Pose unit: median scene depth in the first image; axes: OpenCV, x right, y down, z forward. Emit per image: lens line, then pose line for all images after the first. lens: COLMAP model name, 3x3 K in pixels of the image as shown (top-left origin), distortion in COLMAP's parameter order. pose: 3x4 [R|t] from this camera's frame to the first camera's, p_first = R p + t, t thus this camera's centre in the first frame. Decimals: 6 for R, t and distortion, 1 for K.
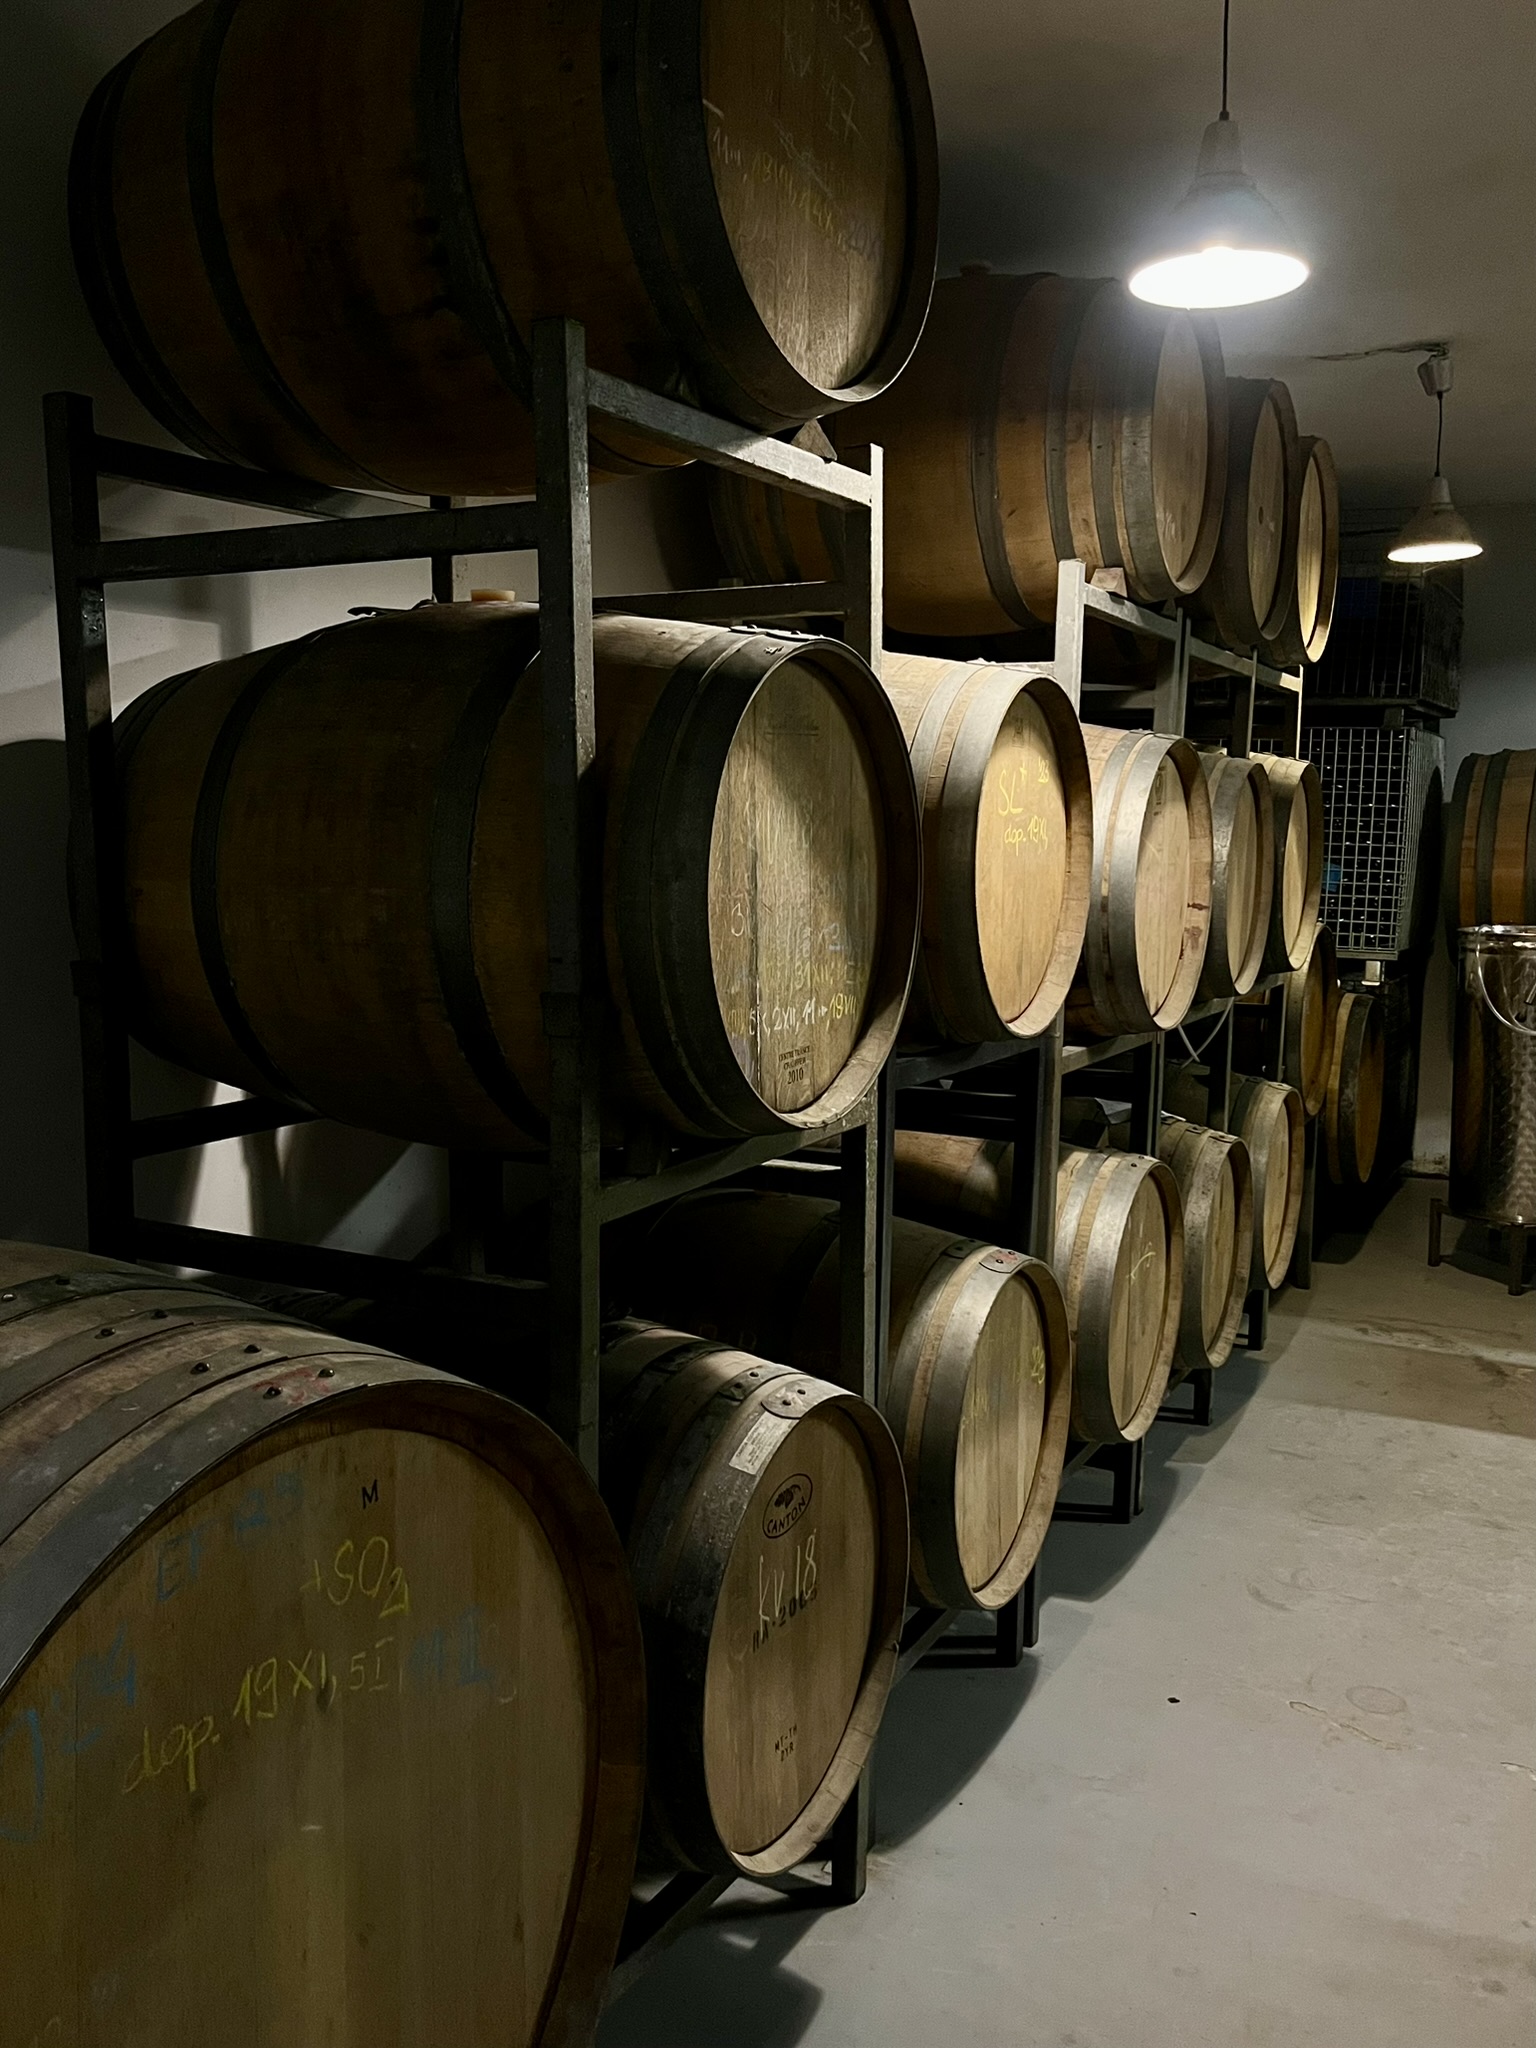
lens RADIAL K [[1795.2, 0, 718.8], [0, 1795.2, 1026.1], [0, 0, 1]] dist [0.007122, 0.282865]
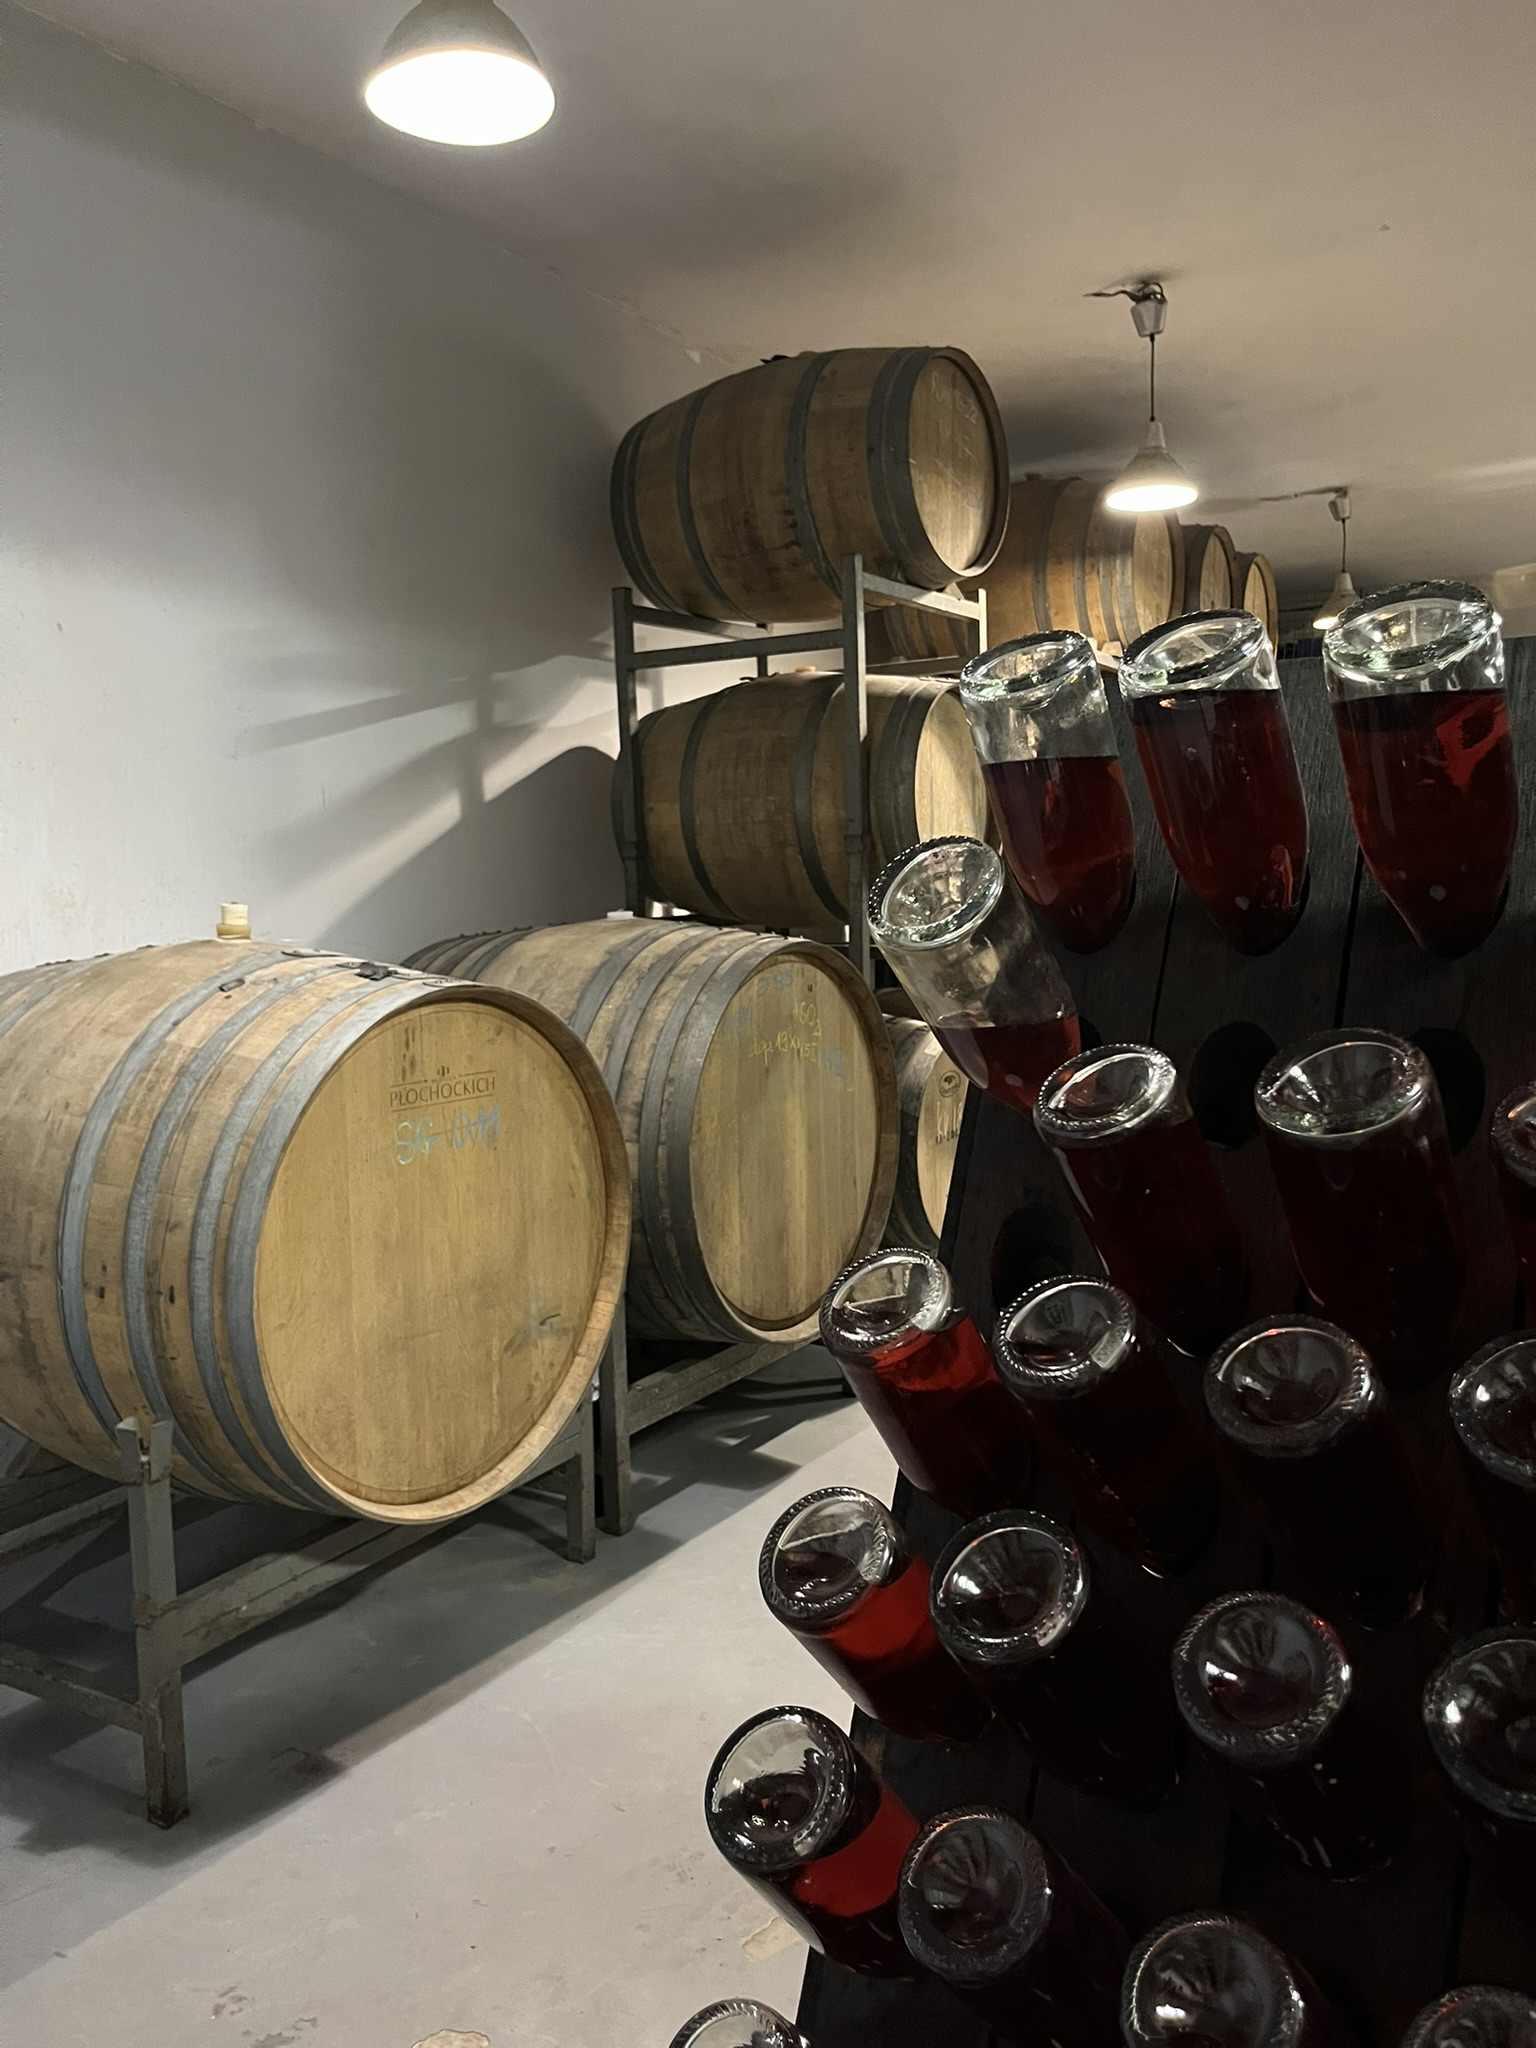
lens RADIAL K [[1539.8, 0, 768.0], [0, 1539.8, 1024.0], [0, 0, 1]] dist [0.158002, -0.000772]
pose [[0.998528, -0.021660, -0.049720, -0.093056], [0.021037, 0.999694, -0.013013, 0.229399], [0.049986, 0.011948, 0.998678, -0.938586]]
